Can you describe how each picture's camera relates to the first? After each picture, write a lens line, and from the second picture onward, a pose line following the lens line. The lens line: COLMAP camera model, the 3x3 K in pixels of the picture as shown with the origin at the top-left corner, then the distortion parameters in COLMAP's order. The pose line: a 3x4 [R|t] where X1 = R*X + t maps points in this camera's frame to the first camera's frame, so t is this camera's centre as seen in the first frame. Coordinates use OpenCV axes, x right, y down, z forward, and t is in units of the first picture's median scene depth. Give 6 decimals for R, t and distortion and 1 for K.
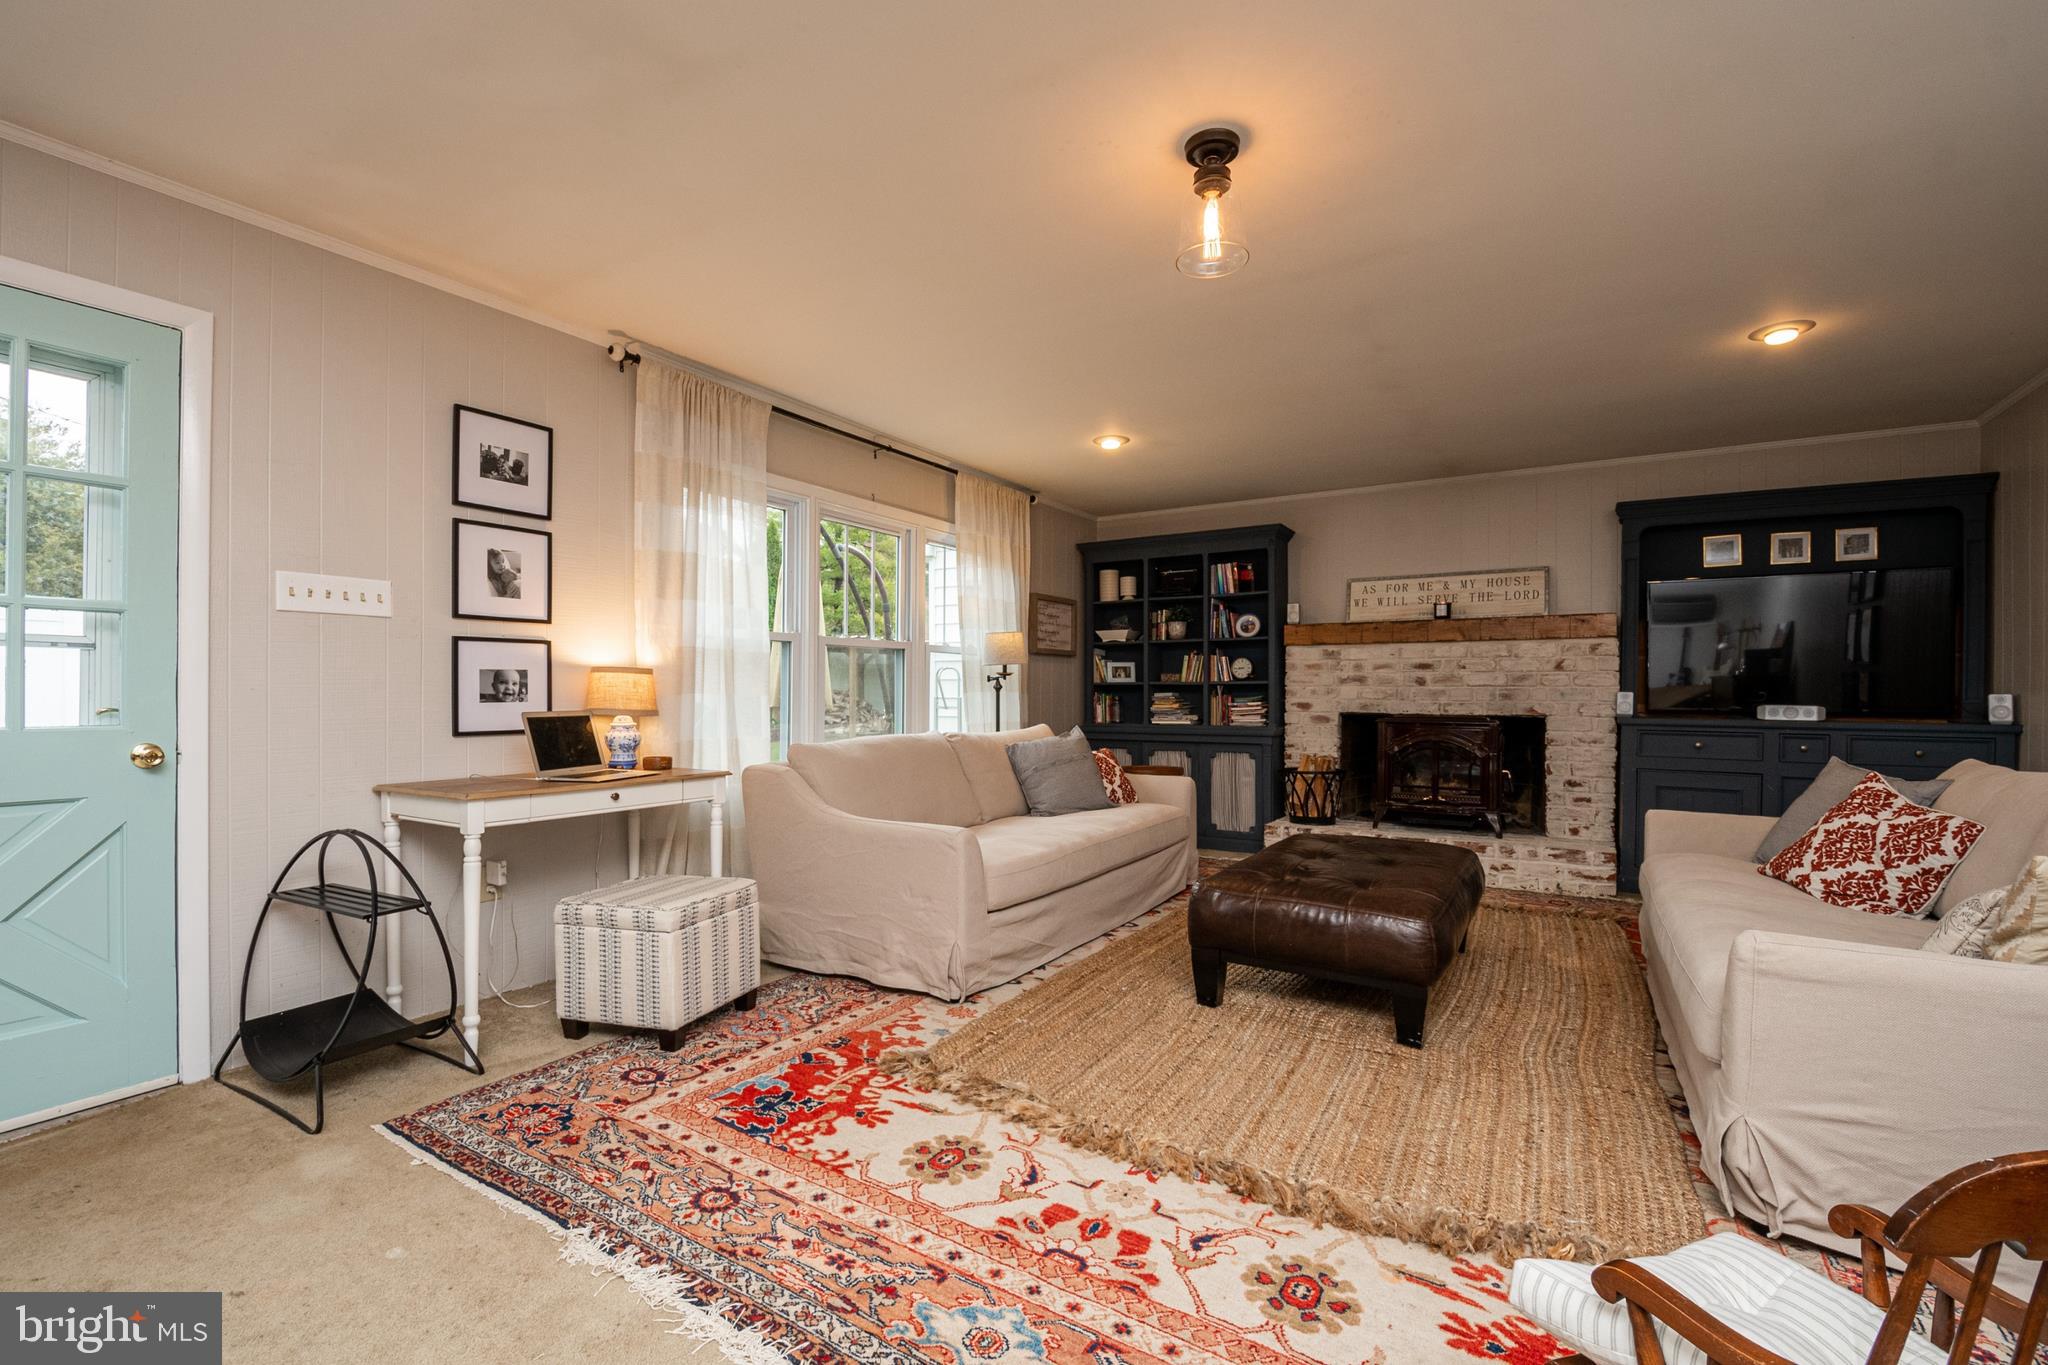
lens RADIAL K [[894.5, 0, 1020.3], [0, 894.5, 699.9], [0, 0, 1]] dist [0.009274, -0.014693]
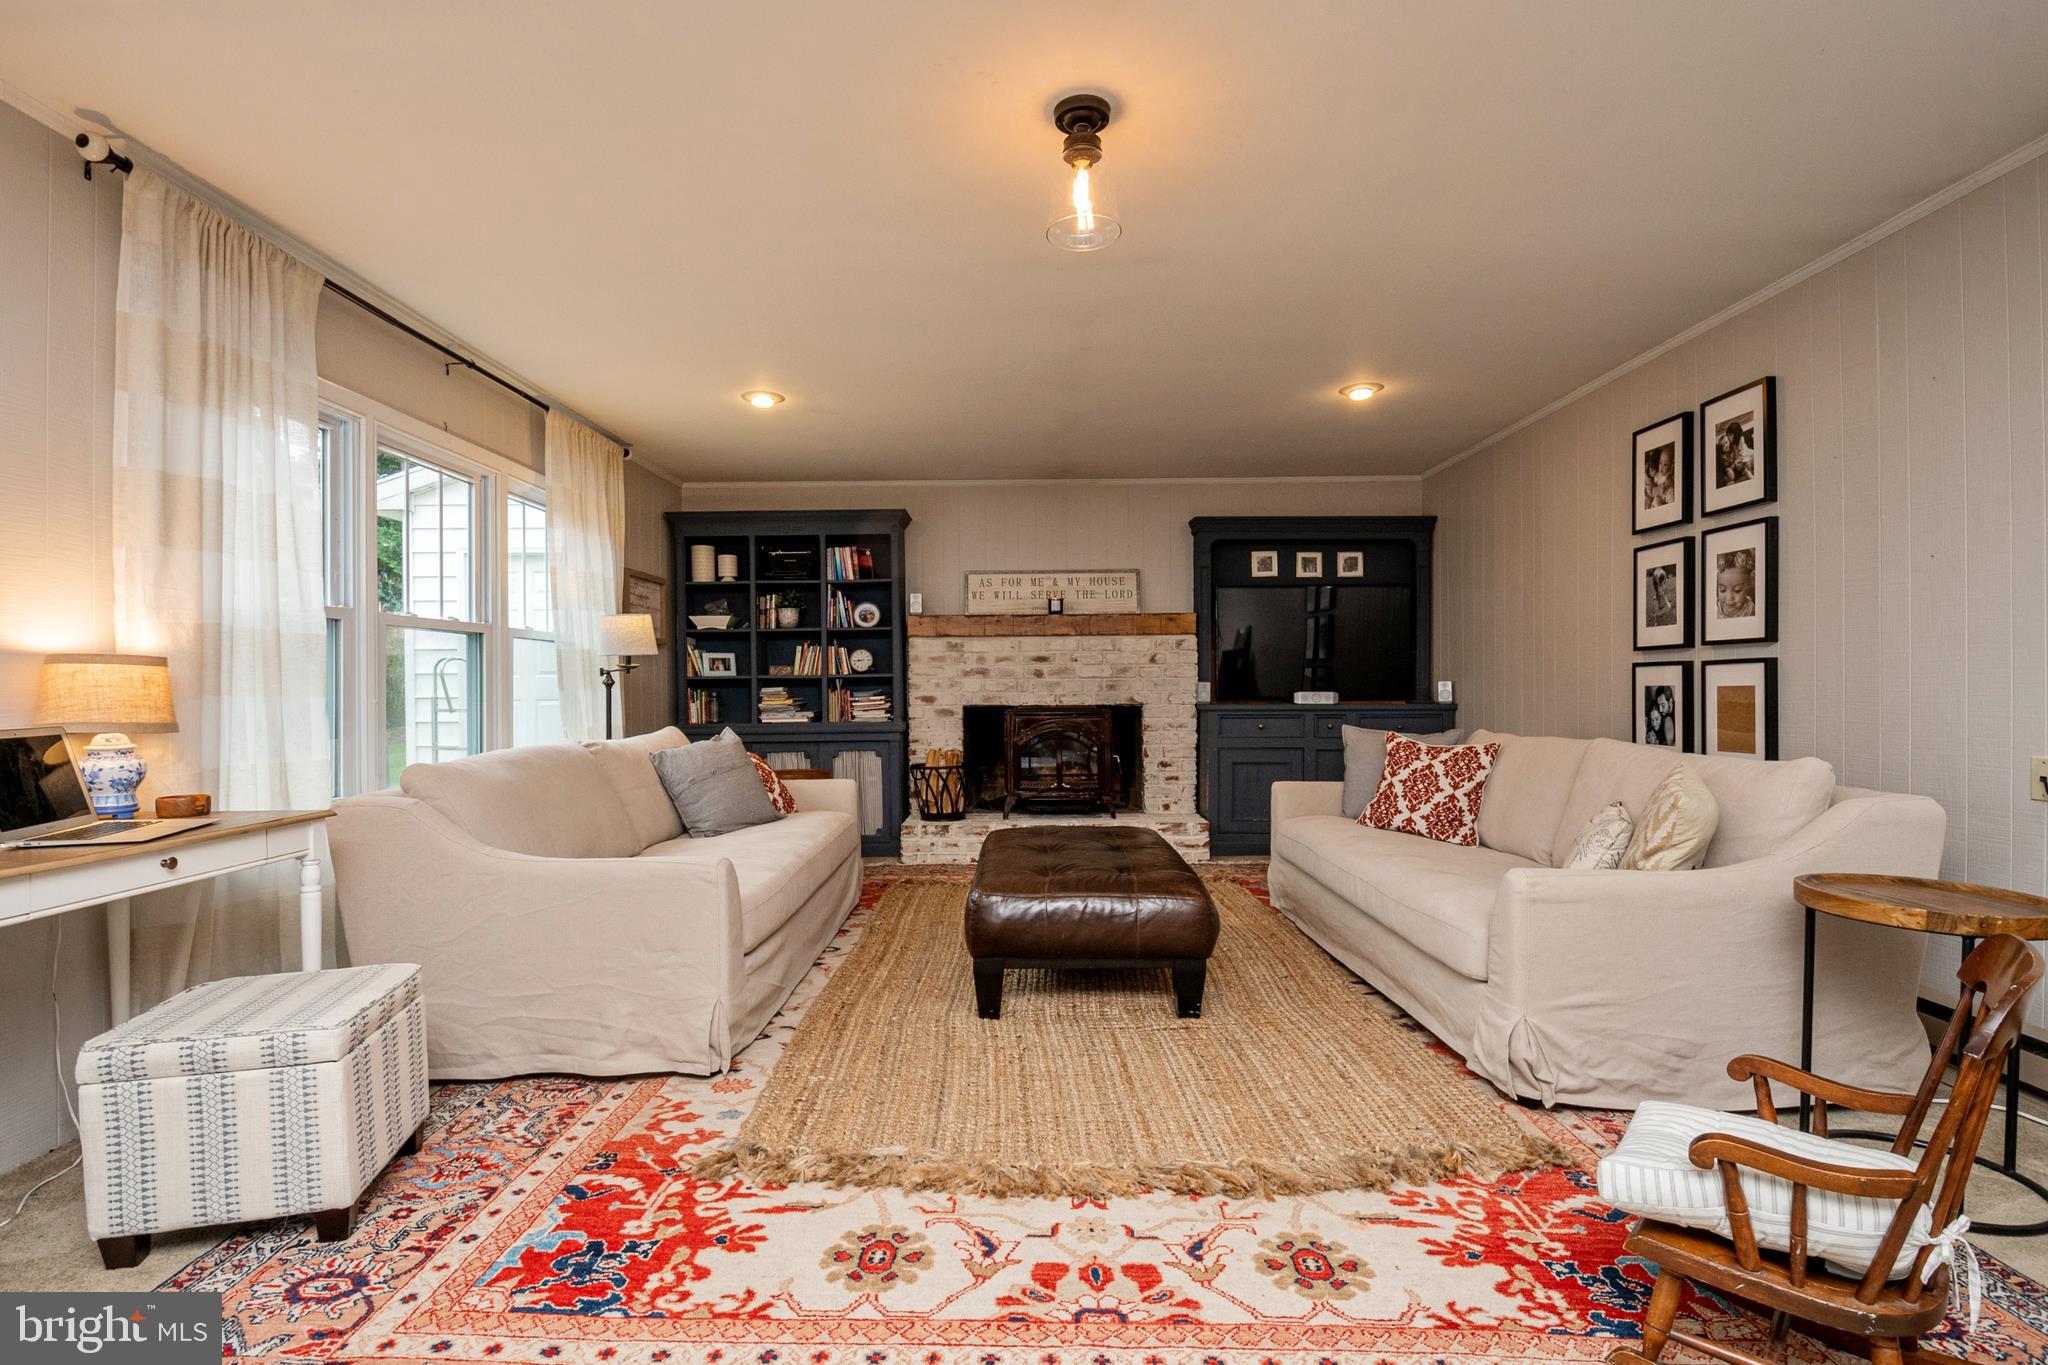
lens RADIAL K [[960.0, 0, 1029.2], [0, 960.0, 692.3], [0, 0, 1]] dist [0.019499, -0.022965]
pose [[0.851809, -0.013917, 0.523668, -0.238339], [0.015404, 0.999880, 0.001517, -0.001773], [-0.523627, 0.006774, 0.851921, 0.098652]]
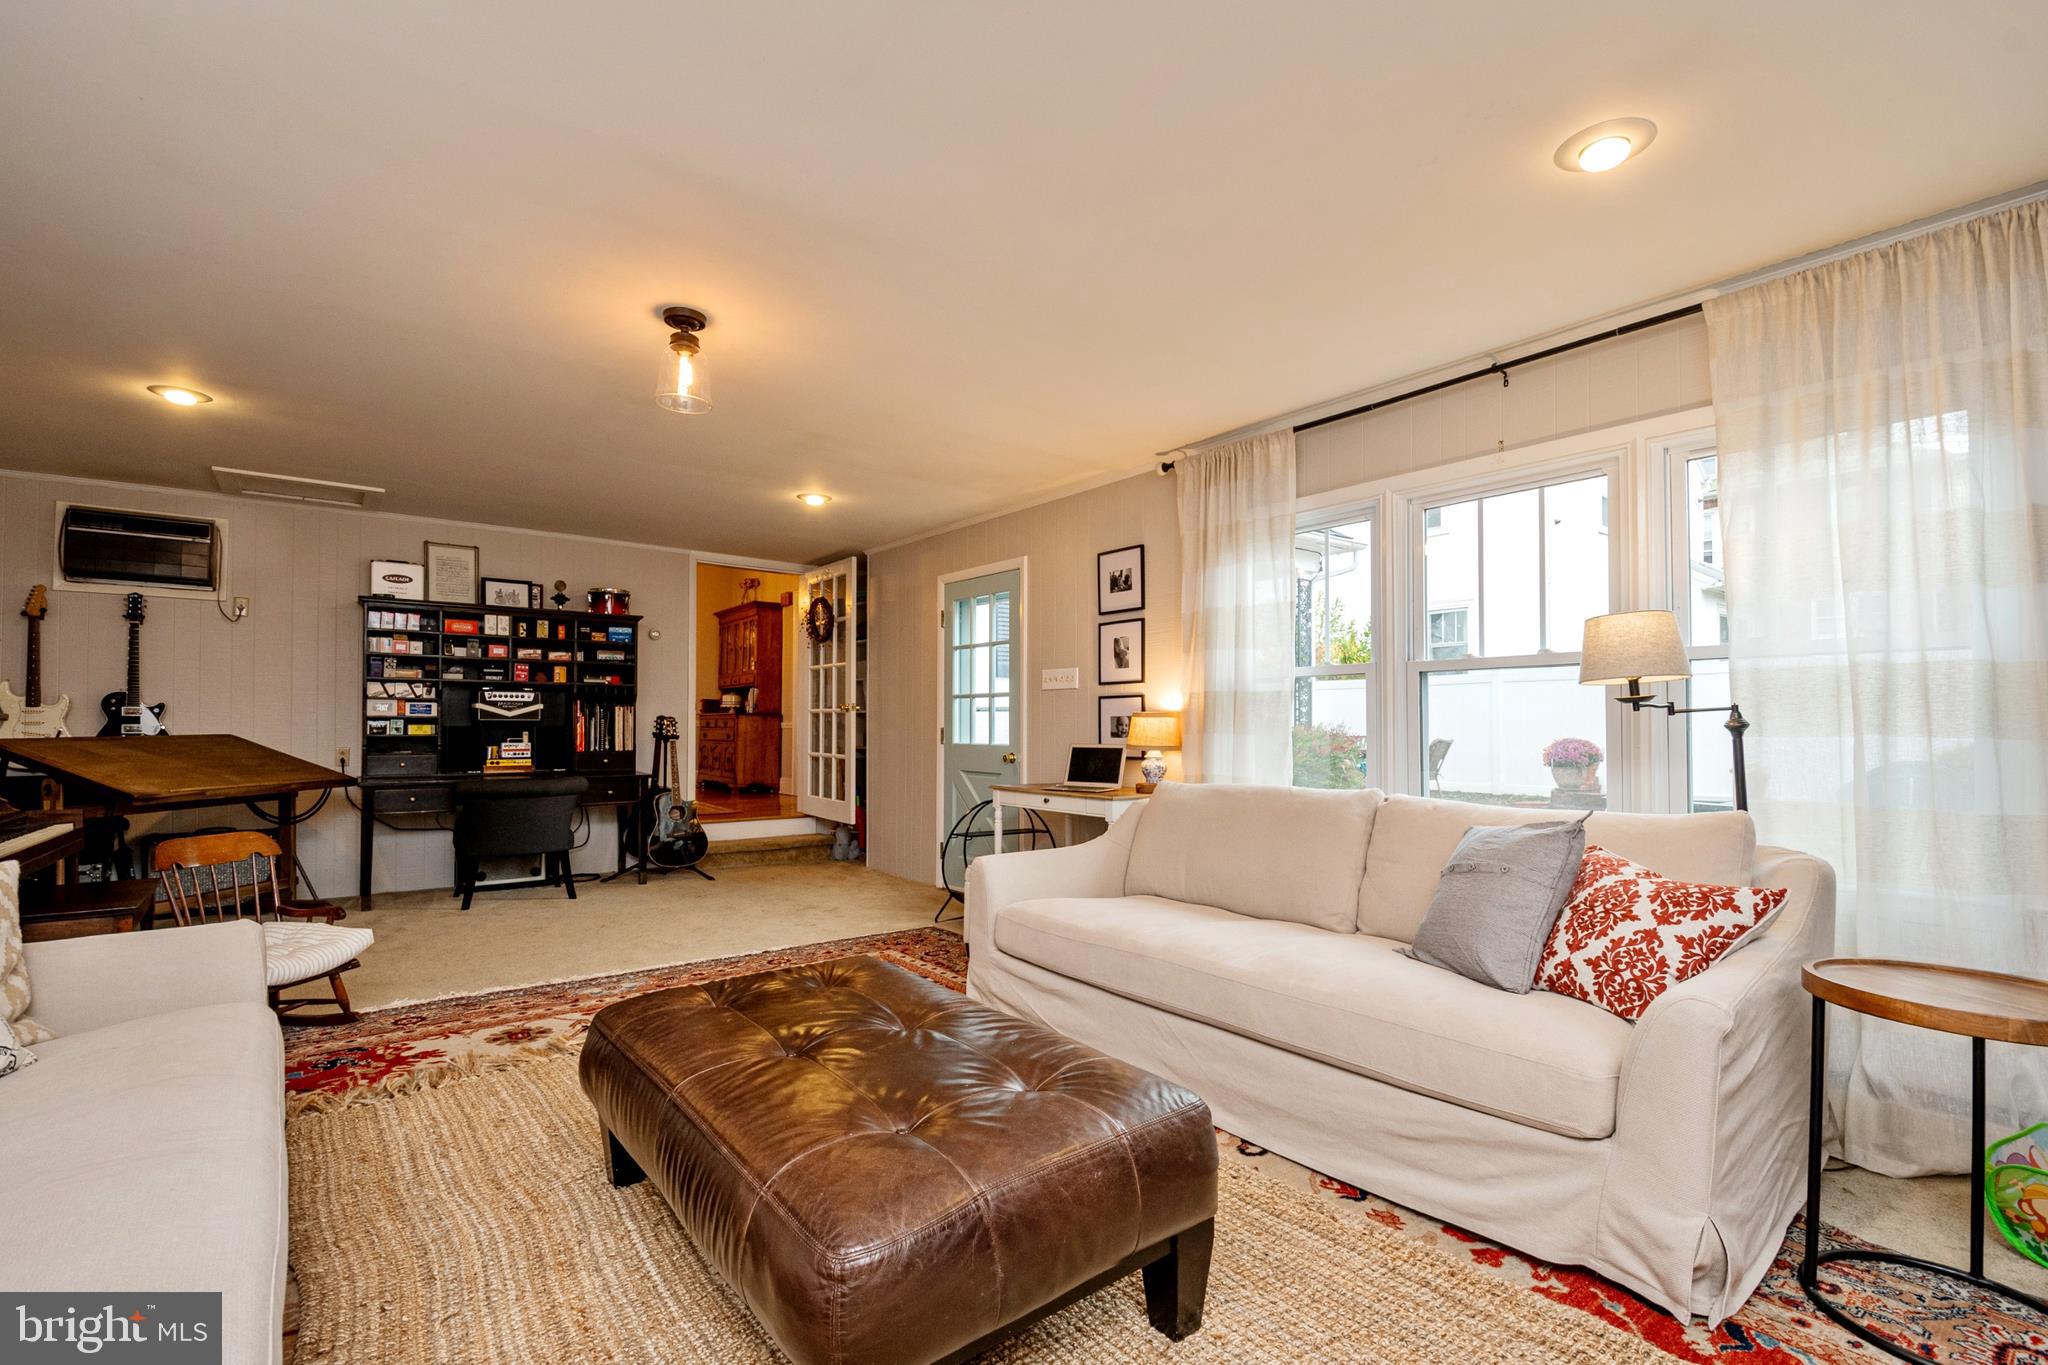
lens RADIAL K [[905.4, 0, 1018.7], [0, 905.4, 717.2], [0, 0, 1]] dist [0.013285, -0.016028]
pose [[-0.343827, -0.012456, -0.938950, 0.808649], [-0.012452, 0.999885, -0.008705, -0.014593], [0.938950, 0.008698, -0.343943, 1.205895]]
